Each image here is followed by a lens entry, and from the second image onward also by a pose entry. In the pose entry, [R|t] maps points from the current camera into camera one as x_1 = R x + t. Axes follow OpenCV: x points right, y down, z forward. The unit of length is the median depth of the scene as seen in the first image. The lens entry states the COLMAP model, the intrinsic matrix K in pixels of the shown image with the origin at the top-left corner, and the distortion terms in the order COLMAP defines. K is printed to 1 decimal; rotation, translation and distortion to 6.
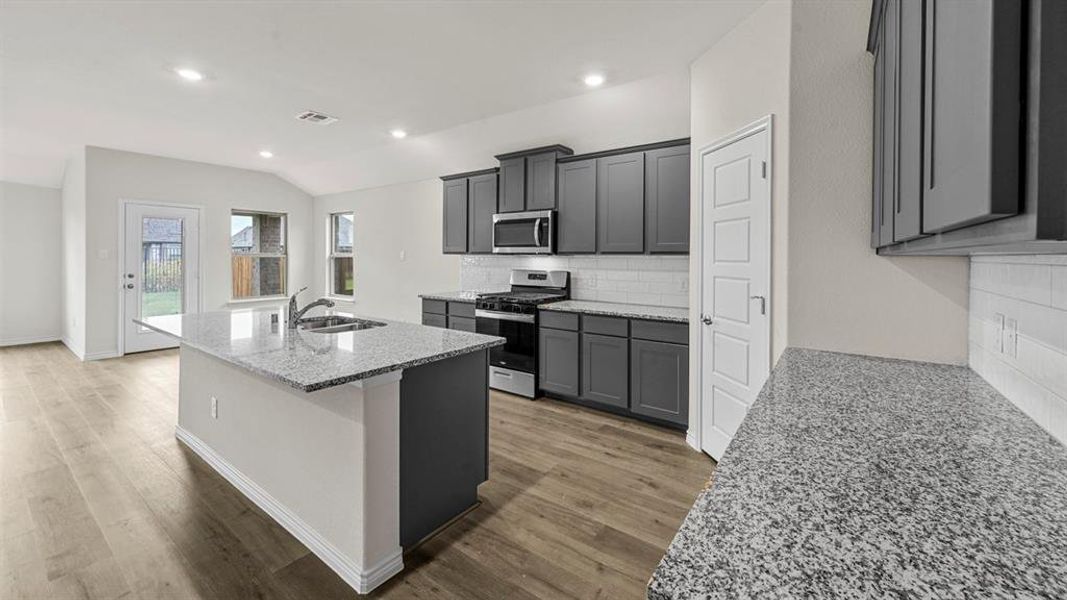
lens RADIAL K [[420.9, 0, 532.9], [0, 420.9, 265.2], [0, 0, 1]] dist [-0.001443, 0.000268]
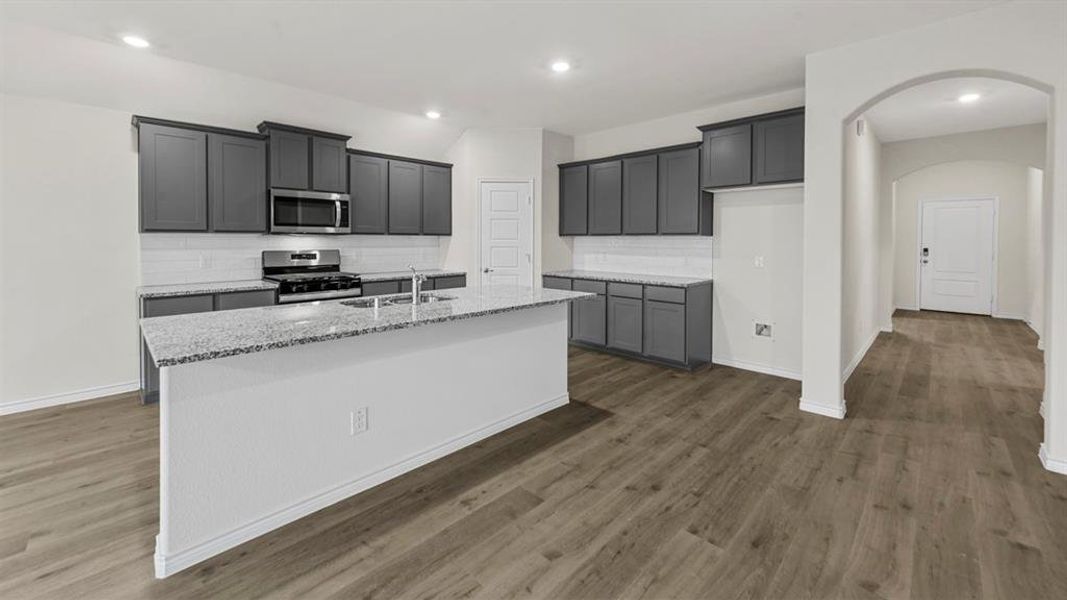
lens RADIAL K [[421.9, 0, 533.9], [0, 421.9, 247.1], [0, 0, 1]] dist [-0.000067, 0.000021]
pose [[0.140359, -0.023826, 0.989814, -0.929583], [0.015995, 0.999635, 0.021794, -0.008065], [-0.989971, 0.012773, 0.140689, 0.336642]]
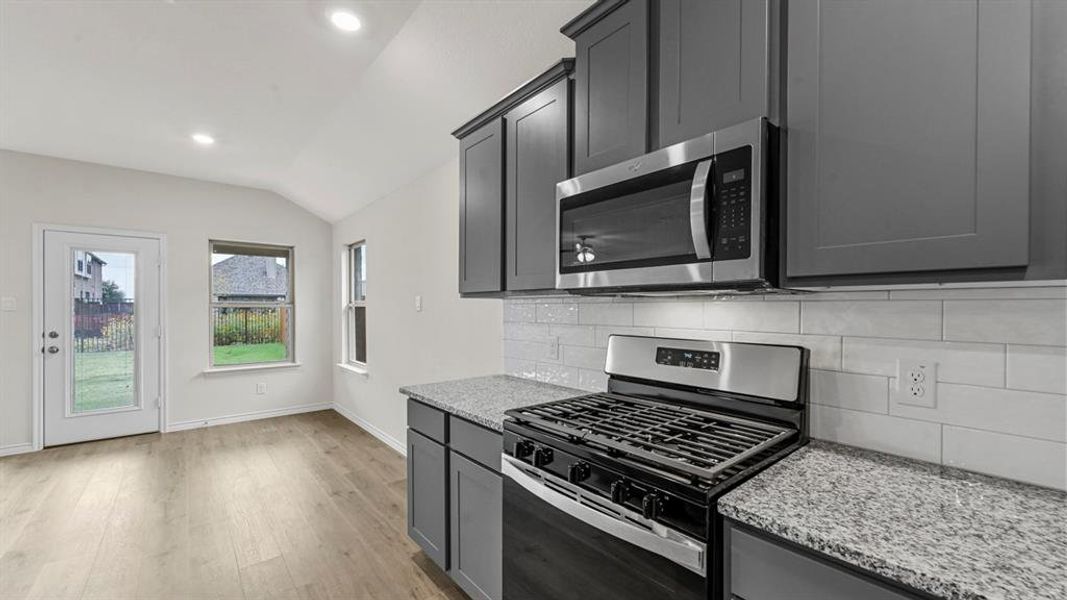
lens RADIAL K [[423.5, 0, 527.9], [0, 423.5, 314.4], [0, 0, 1]] dist [0.000326, -0.000050]
pose [[0.969556, -0.001858, -0.244861, -0.030298], [0.000844, 0.999991, -0.004244, -0.006761], [0.244867, 0.003908, 0.969549, 0.663264]]
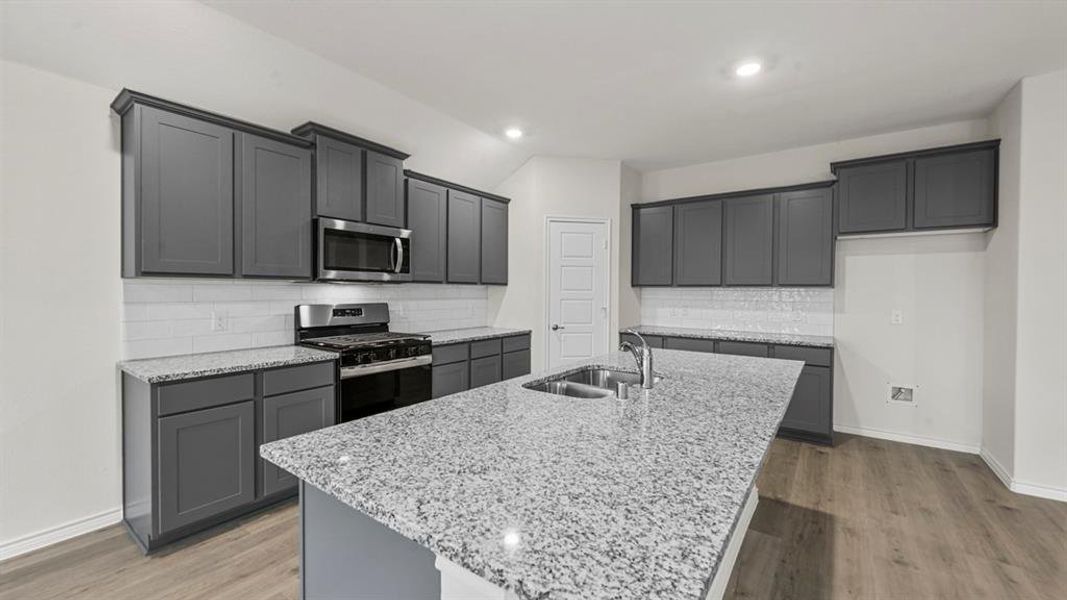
lens RADIAL K [[421.9, 0, 532.4], [0, 421.9, 296.7], [0, 0, 1]] dist [0.001322, 0.000111]
pose [[-0.011946, -0.021843, 0.999690, -0.755774], [0.009434, 0.999714, 0.021956, -0.013365], [-0.999884, 0.009693, -0.011736, 0.712736]]
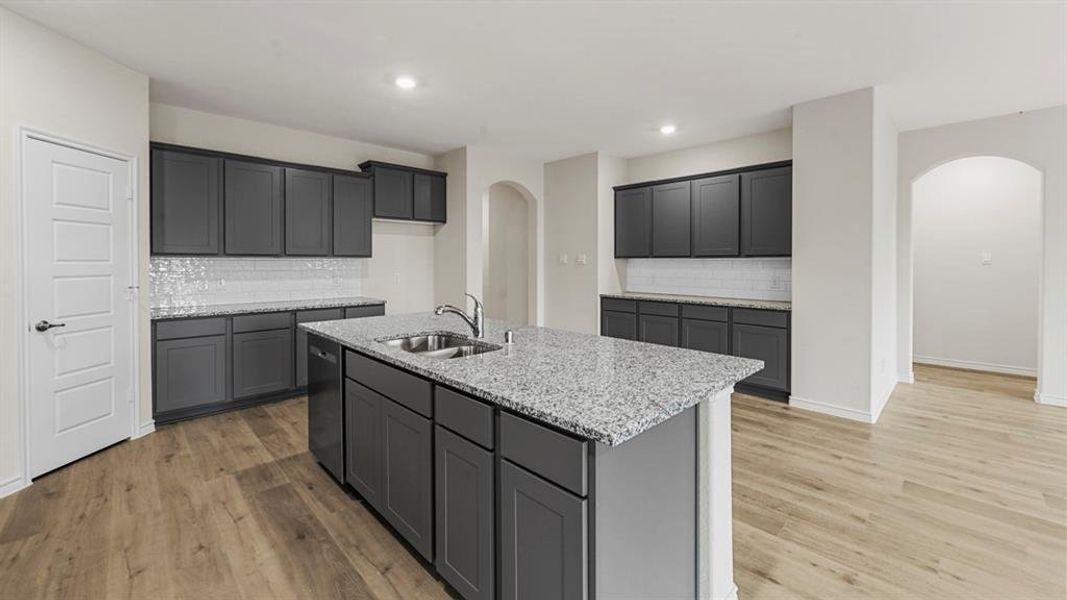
lens RADIAL K [[420.9, 0, 532.9], [0, 420.9, 265.2], [0, 0, 1]] dist [-0.001443, 0.000268]
pose [[-0.987500, -0.005988, 0.157508, -0.490019], [-0.002255, 0.999713, 0.023870, -0.015270], [-0.157606, 0.023216, -0.987229, 1.104636]]
